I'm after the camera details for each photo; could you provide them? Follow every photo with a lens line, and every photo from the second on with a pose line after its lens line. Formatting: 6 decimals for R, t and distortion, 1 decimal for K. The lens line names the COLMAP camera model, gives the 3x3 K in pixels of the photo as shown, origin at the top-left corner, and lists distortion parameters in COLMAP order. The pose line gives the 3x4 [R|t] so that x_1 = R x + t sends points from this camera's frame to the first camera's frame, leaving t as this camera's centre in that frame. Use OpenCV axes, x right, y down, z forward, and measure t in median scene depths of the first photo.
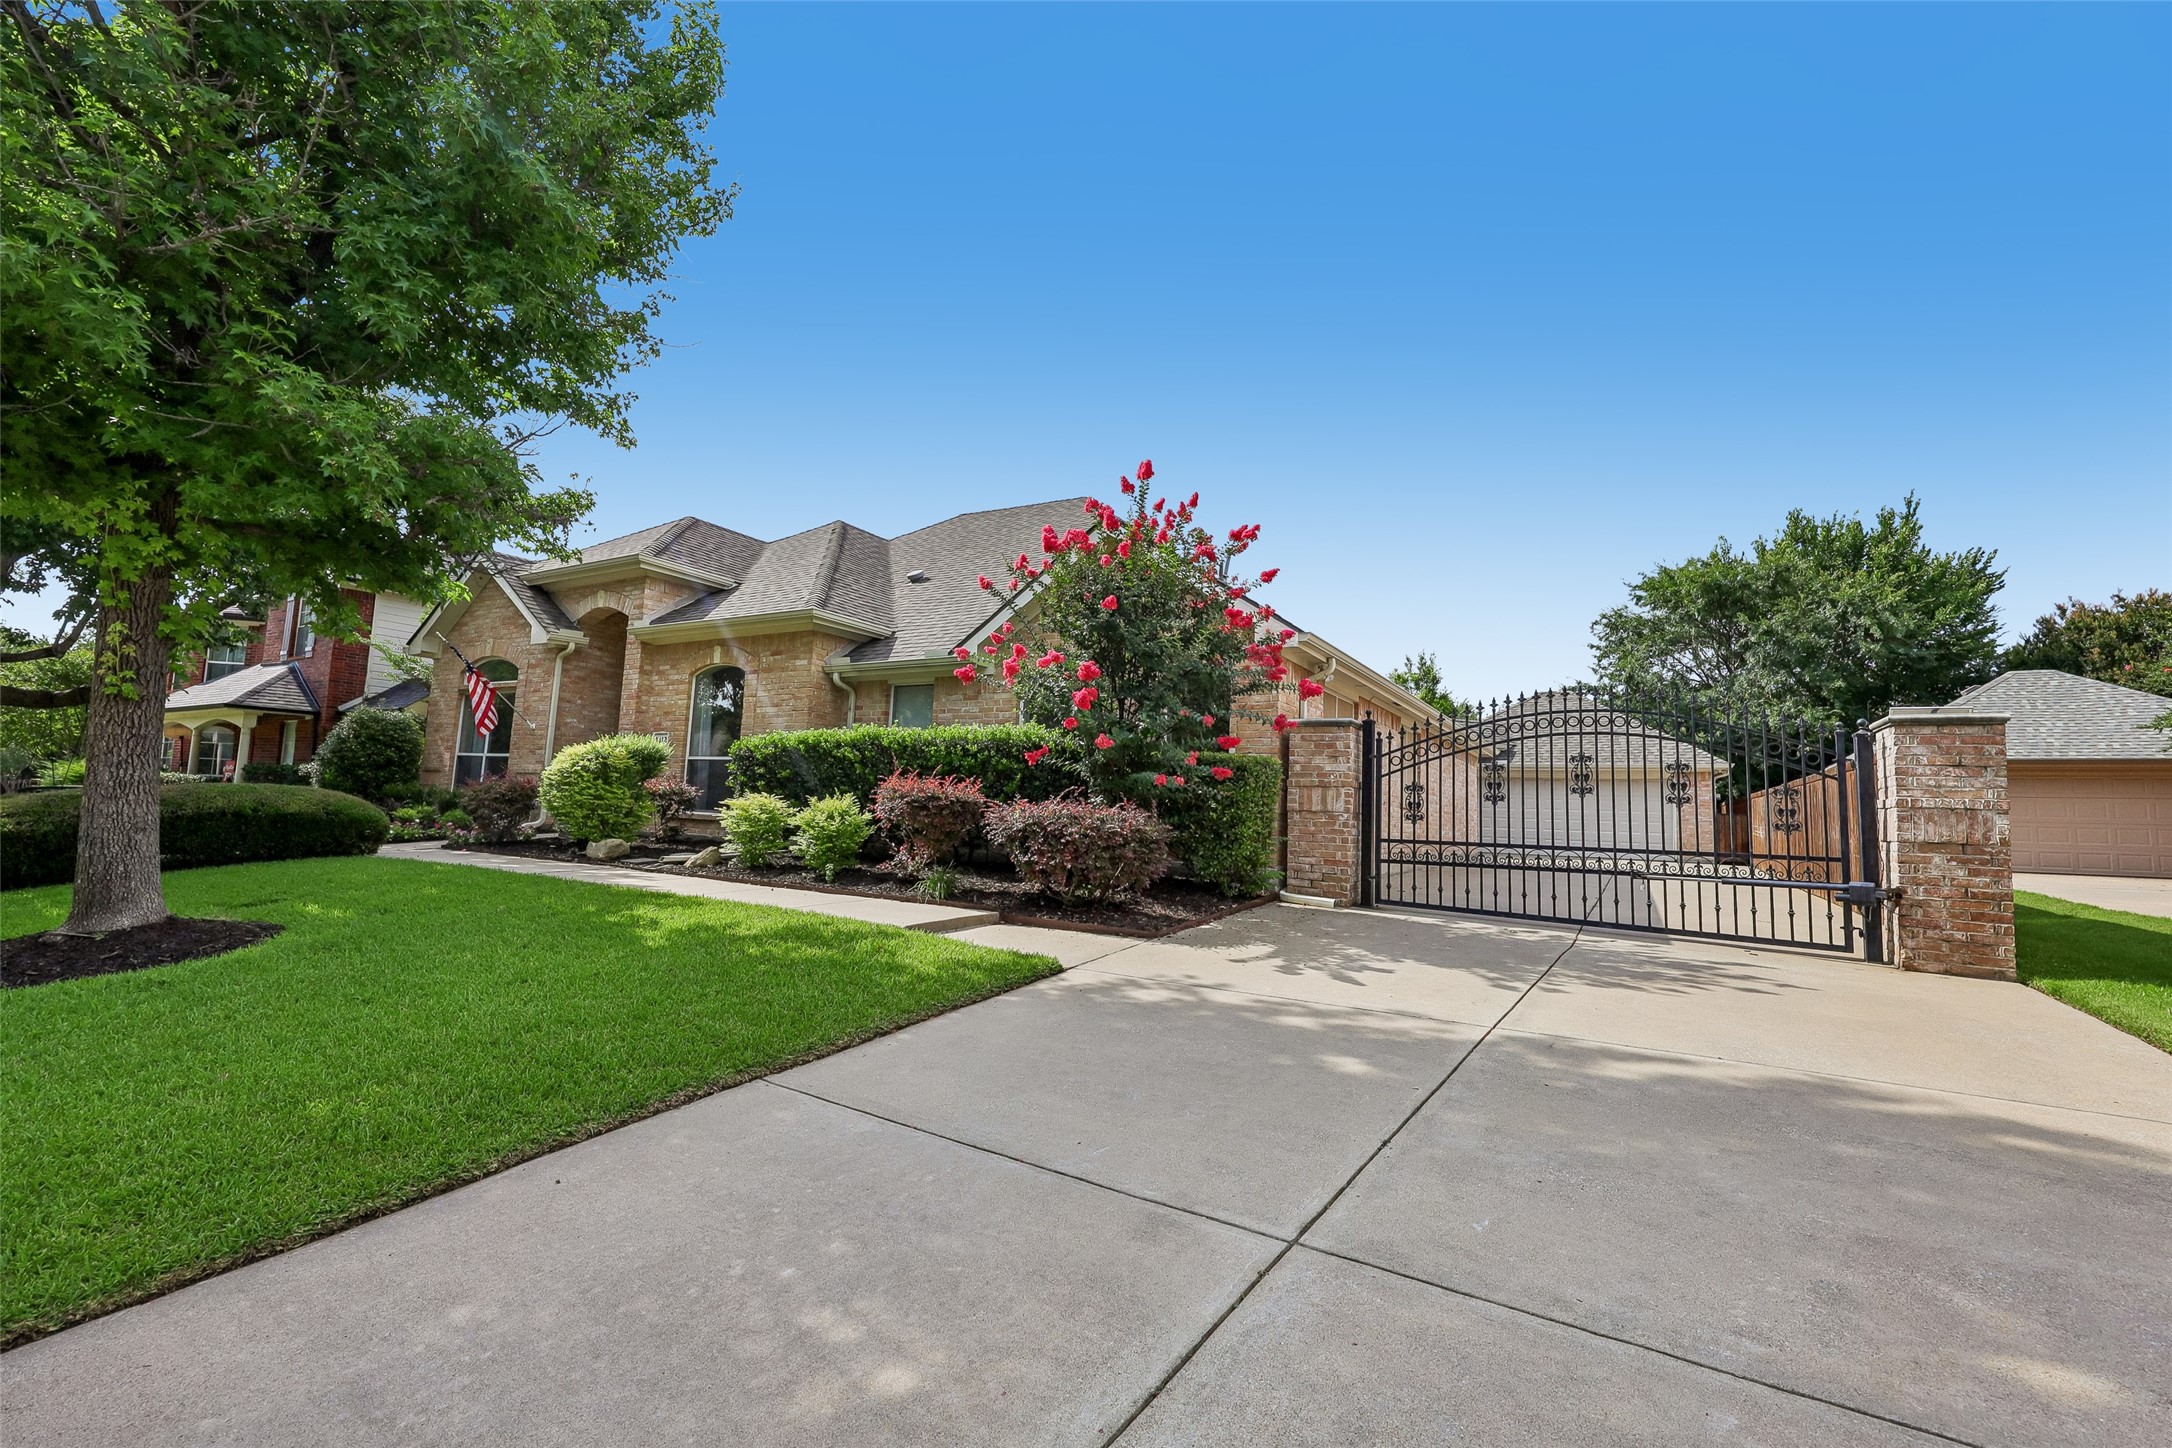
lens RADIAL K [[889.4, 0, 1086.2], [0, 889.4, 703.9], [0, 0, 1]] dist [-0.000466, 0.000103]
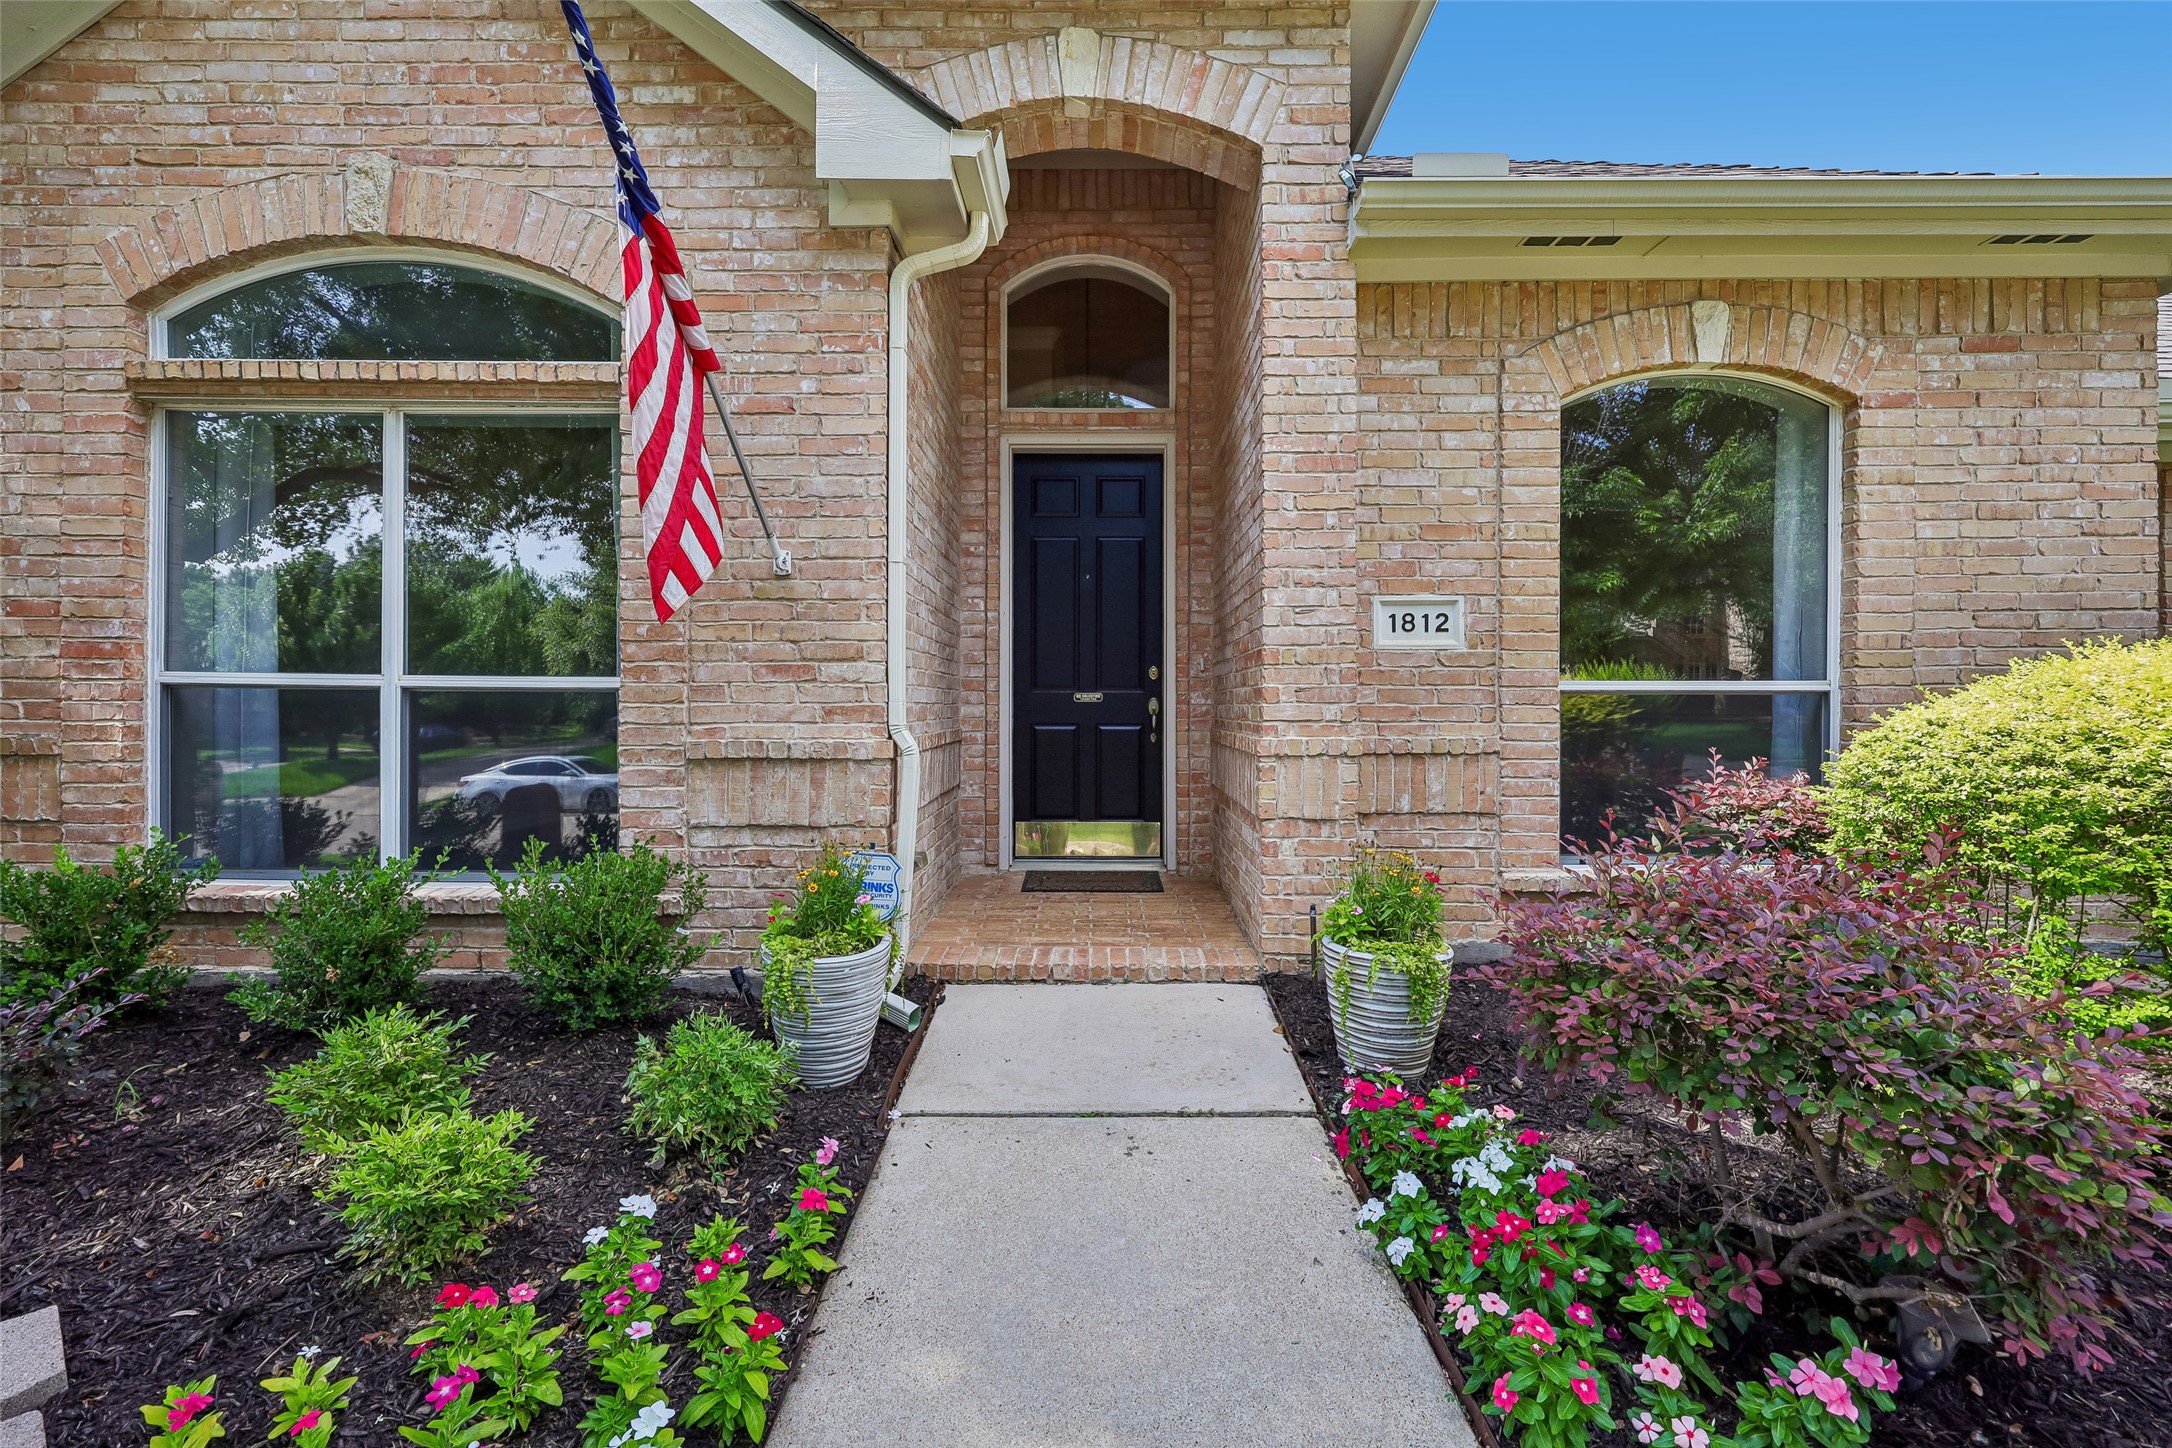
lens RADIAL K [[889.4, 0, 1086.2], [0, 889.4, 703.9], [0, 0, 1]] dist [-0.000466, 0.000103]
pose [[0.869953, -0.025336, 0.492483, -0.693055], [-0.025244, 0.995082, 0.095785, 0.040282], [-0.492487, -0.095761, 0.865035, 0.783689]]
